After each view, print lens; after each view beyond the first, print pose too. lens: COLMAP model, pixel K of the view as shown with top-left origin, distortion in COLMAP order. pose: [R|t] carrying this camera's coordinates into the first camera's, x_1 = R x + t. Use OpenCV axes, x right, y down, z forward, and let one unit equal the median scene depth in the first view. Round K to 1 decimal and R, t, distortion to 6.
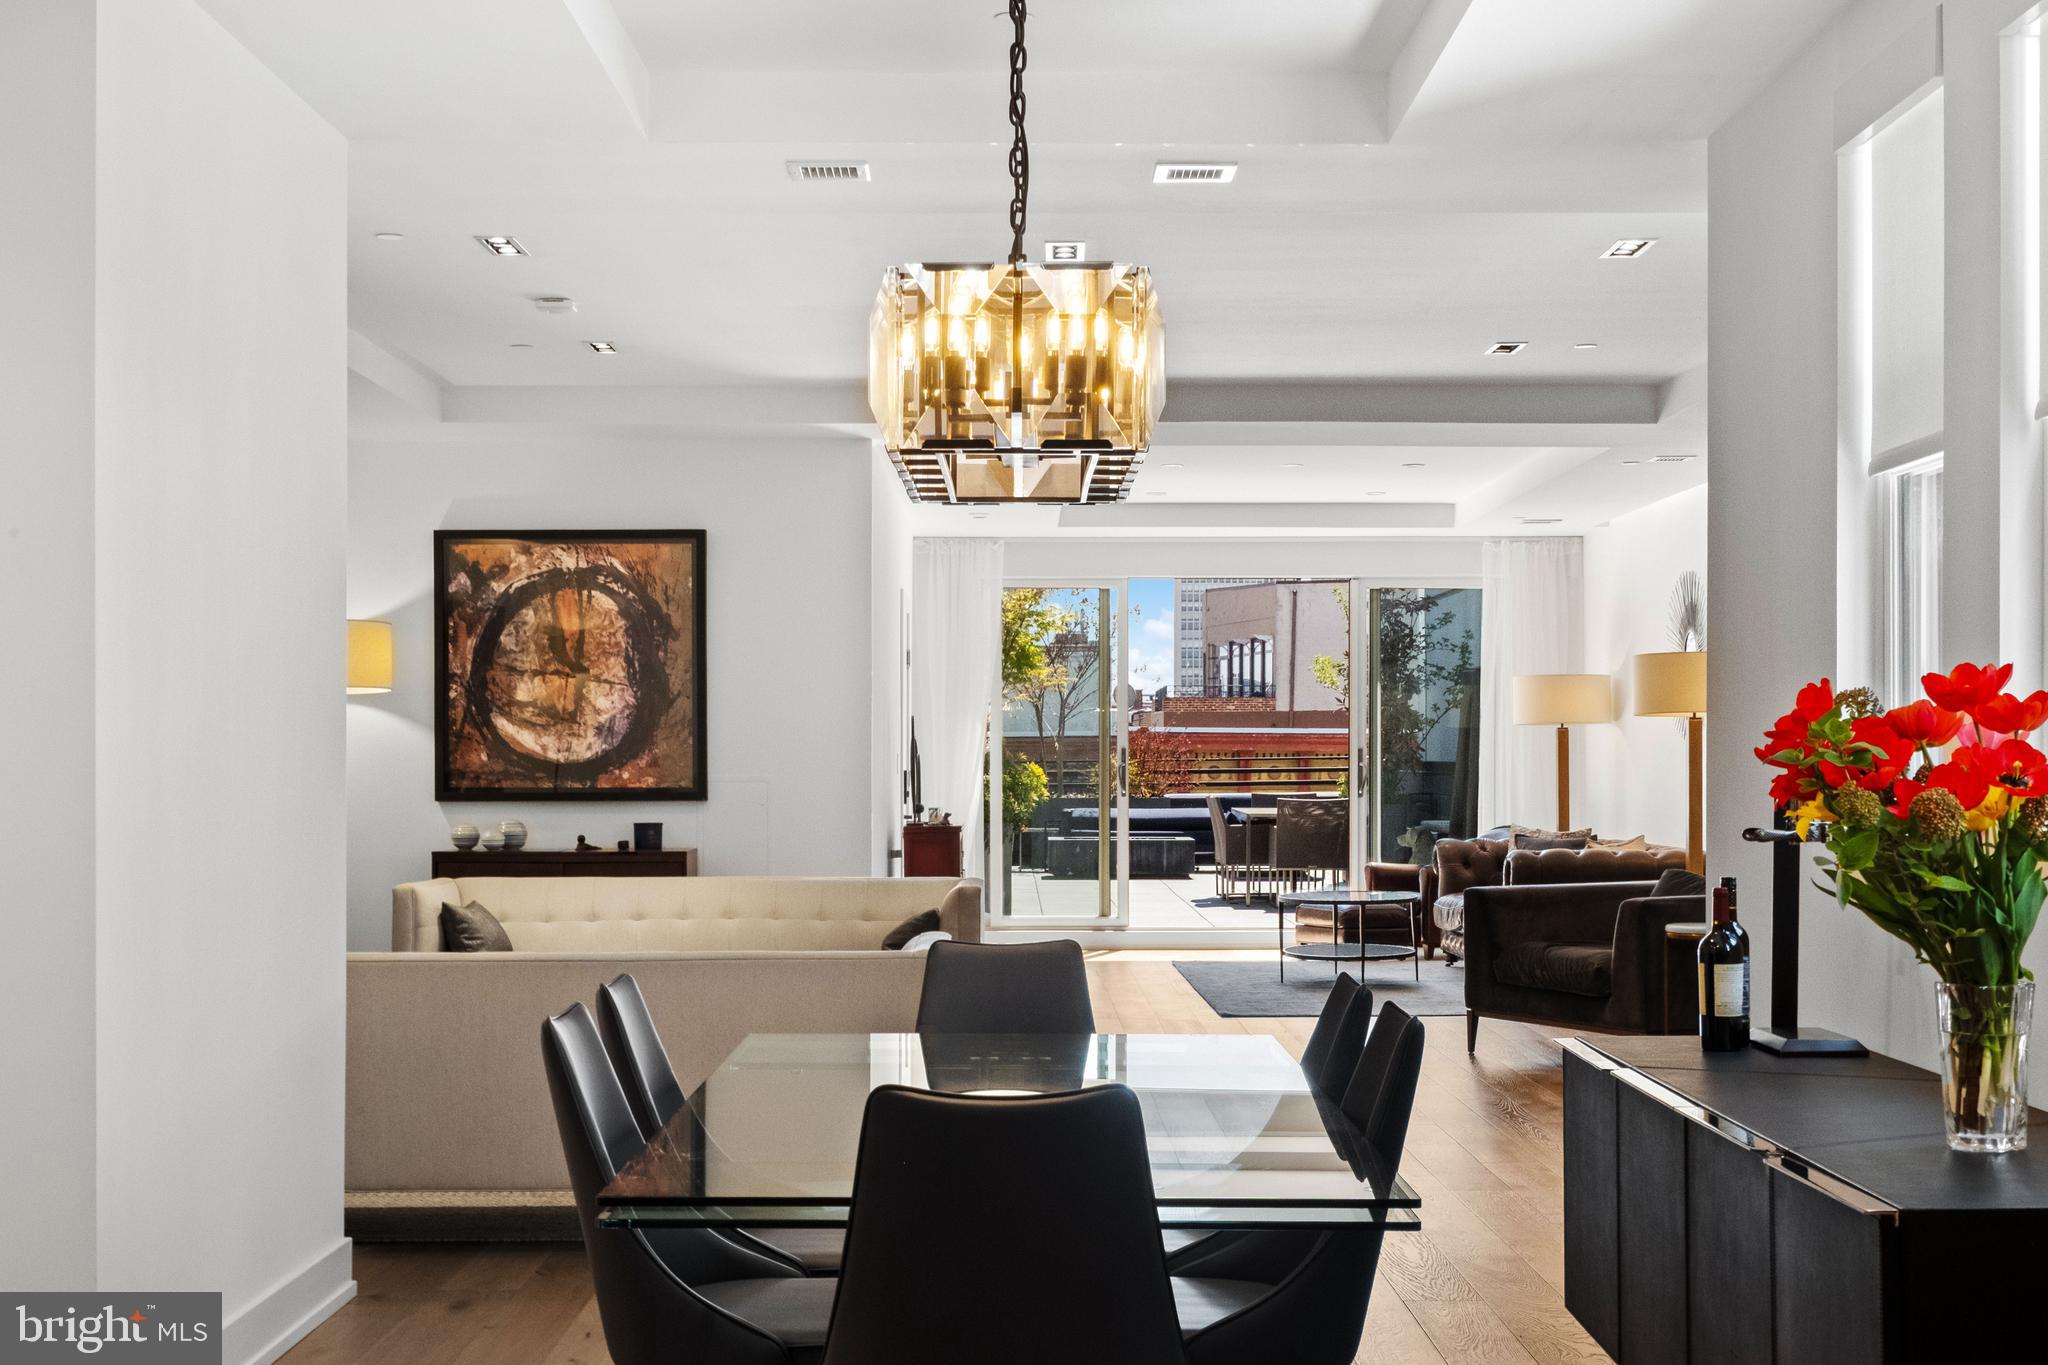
lens RADIAL K [[2790.1, 0, 1021.5], [0, 2790.1, 741.1], [0, 0, 1]] dist [0.002156, 0.001614]
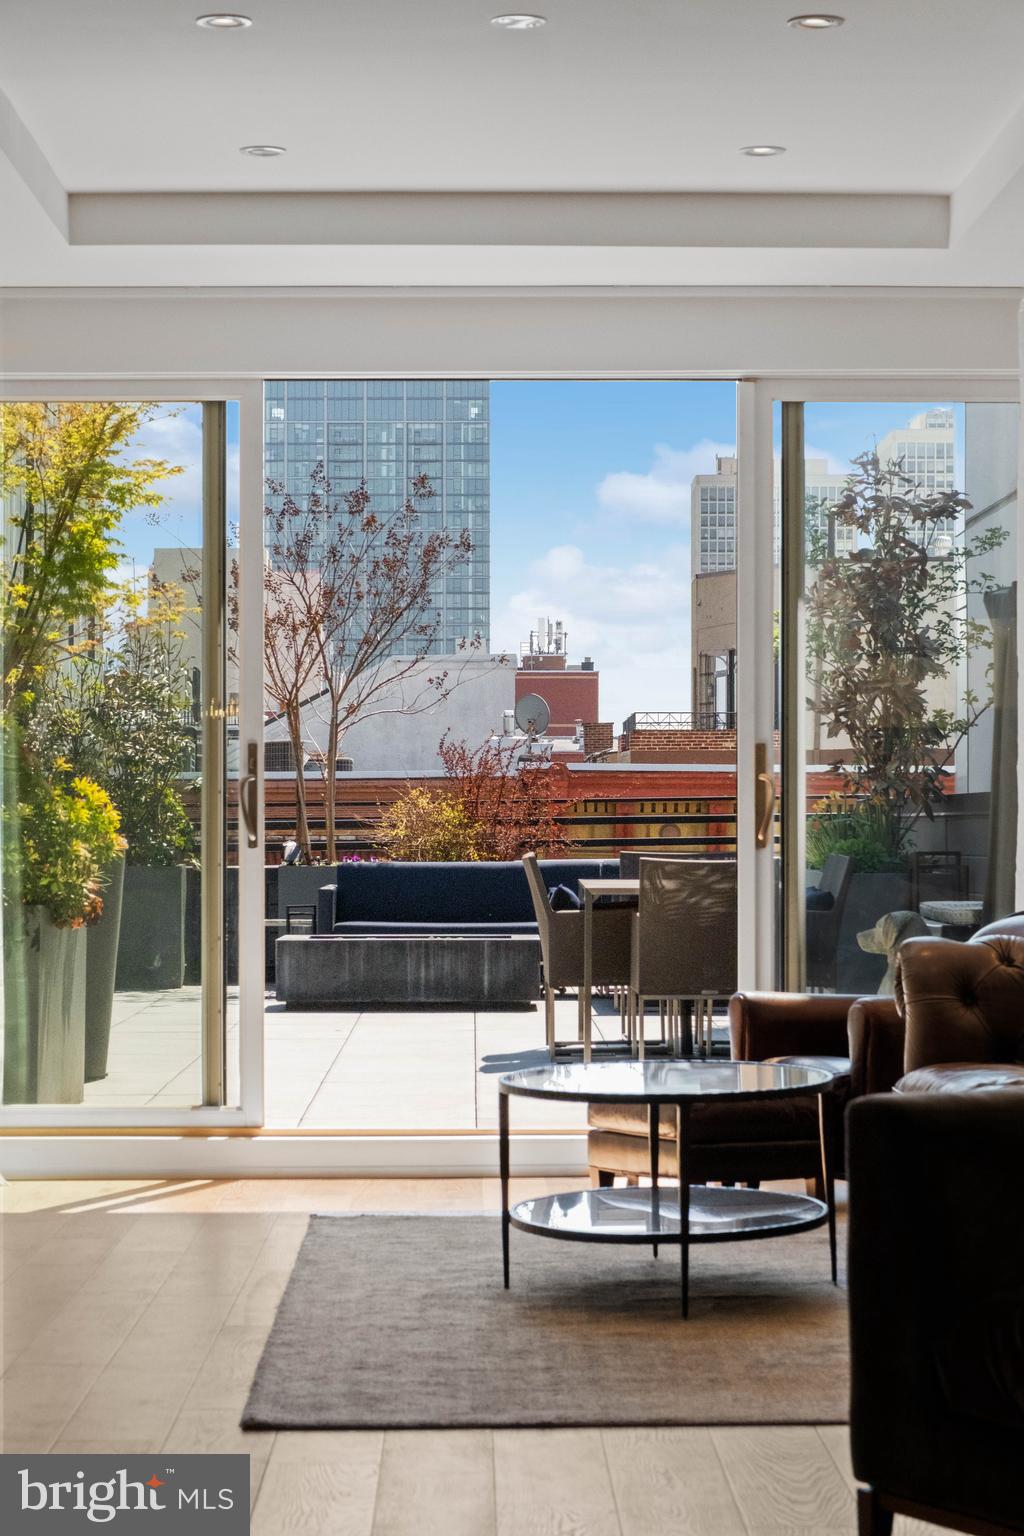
lens RADIAL K [[3783.3, 0, 550.2], [0, 3783.3, 768.4], [0, 0, 1]] dist [0.032162, 0.271286]
pose [[0.999843, -0.000008, 0.017718, 0.062652], [0.000181, 0.999952, -0.009764, 0.010823], [-0.017717, 0.009766, 0.999795, 0.307359]]
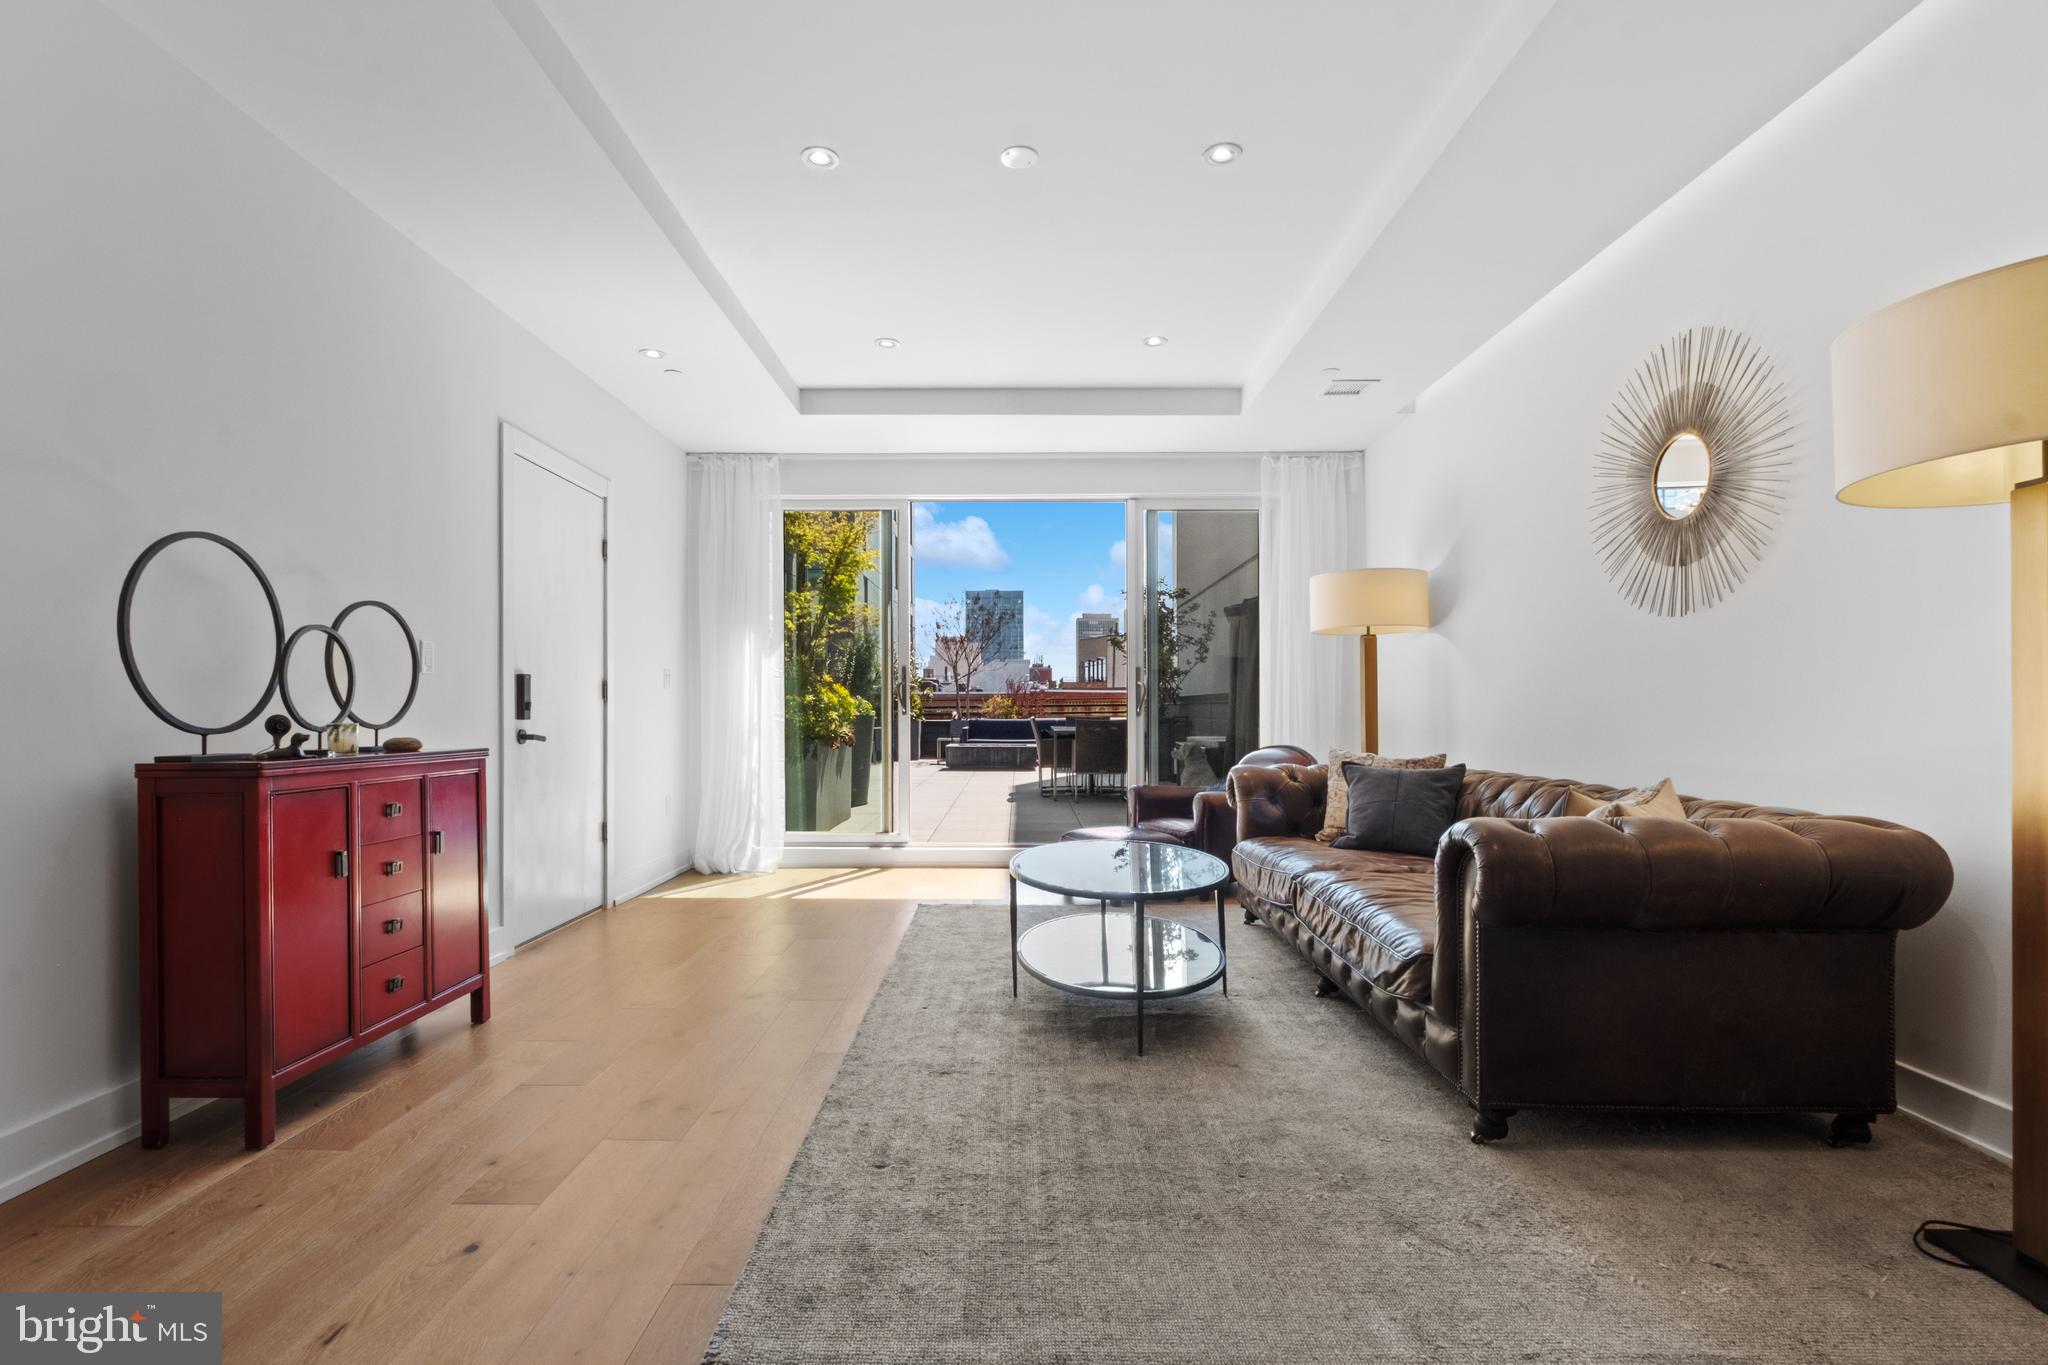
lens RADIAL K [[983.0, 0, 1018.3], [0, 983.0, 705.0], [0, 0, 1]] dist [0.000211, -0.000314]
pose [[0.999994, 0.000648, -0.003383, 0.065901], [-0.000642, 0.999999, 0.001607, 0.013173], [0.003384, -0.001605, 0.999993, 0.535436]]
